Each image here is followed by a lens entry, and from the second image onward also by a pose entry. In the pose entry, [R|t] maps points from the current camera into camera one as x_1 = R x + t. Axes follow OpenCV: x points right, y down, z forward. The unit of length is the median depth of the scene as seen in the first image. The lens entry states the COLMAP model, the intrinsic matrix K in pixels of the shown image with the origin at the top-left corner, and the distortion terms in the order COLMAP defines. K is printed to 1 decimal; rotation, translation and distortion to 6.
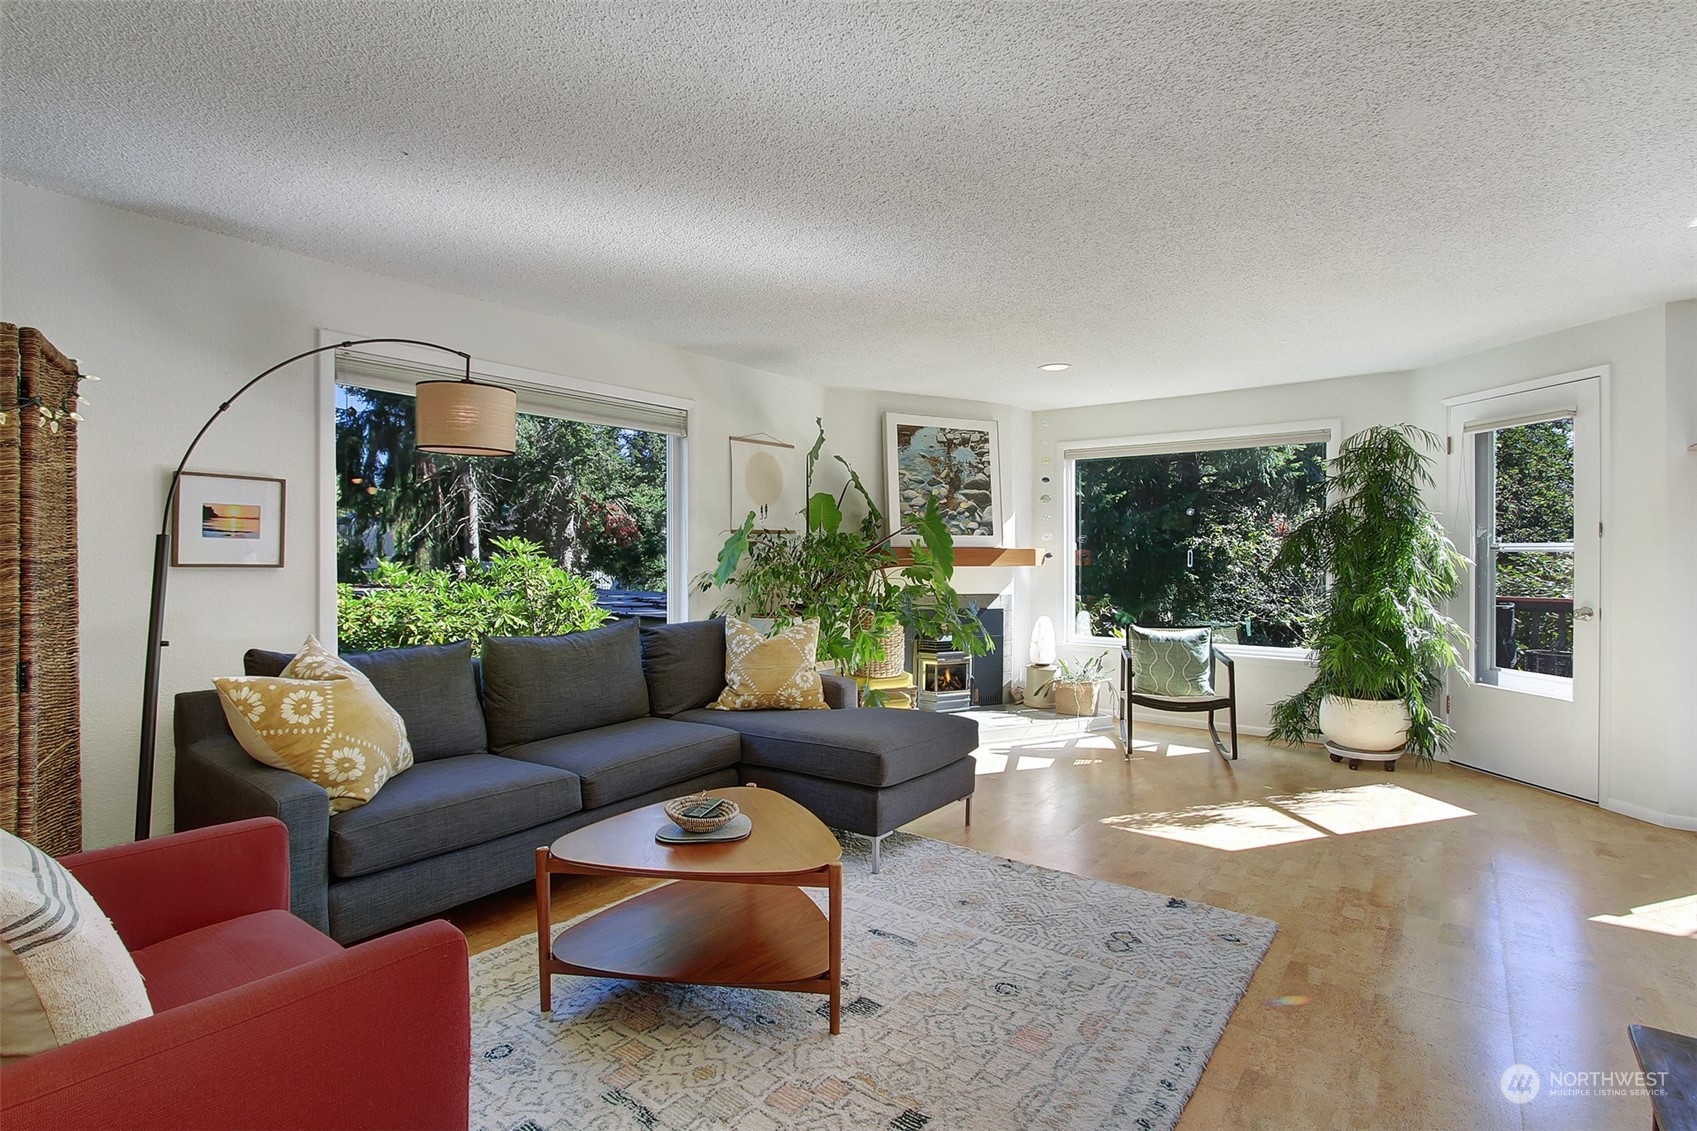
lens RADIAL K [[843.4, 0, 843.4], [0, 843.4, 546.6], [0, 0, 1]] dist [-0.001274, 0.000491]
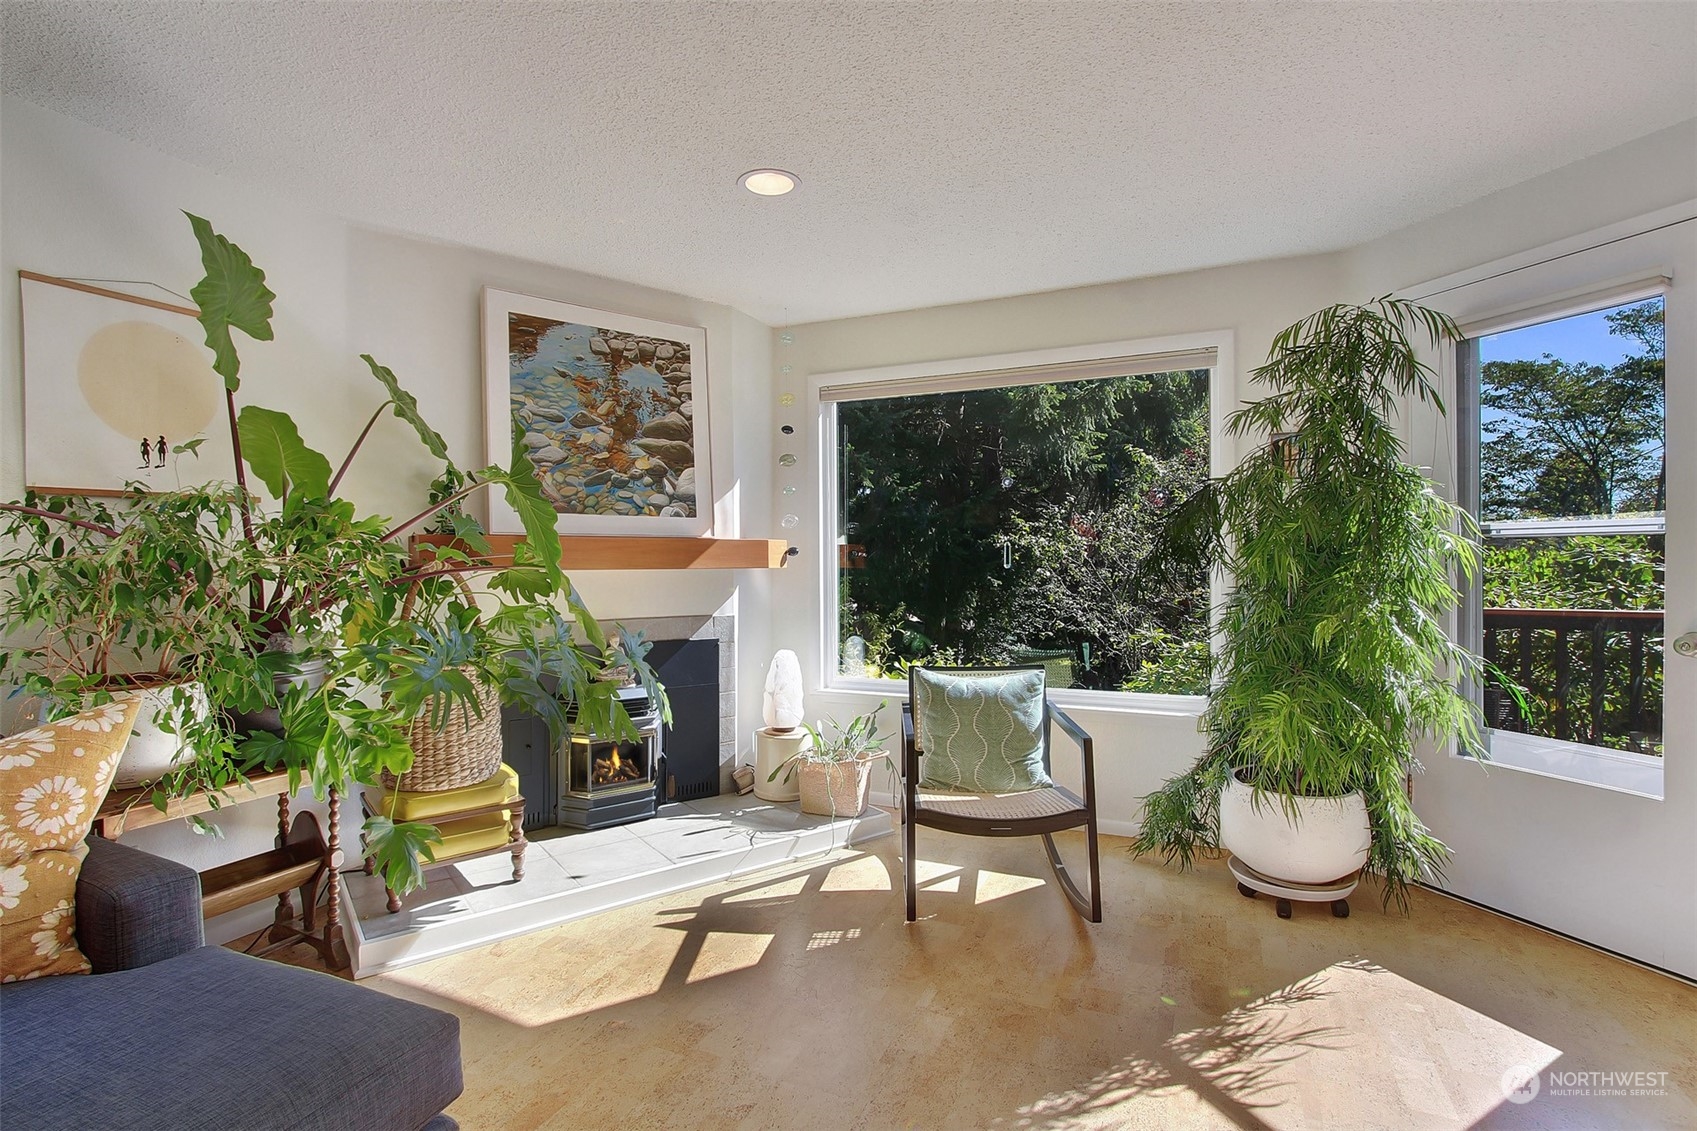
lens RADIAL K [[843.4, 0, 843.4], [0, 843.4, 546.6], [0, 0, 1]] dist [-0.001274, 0.000491]
pose [[0.975843, -0.001897, 0.218463, 0.152787], [0.004057, 0.999947, -0.009437, 0.013623], [-0.218433, 0.010095, 0.975800, 0.408765]]
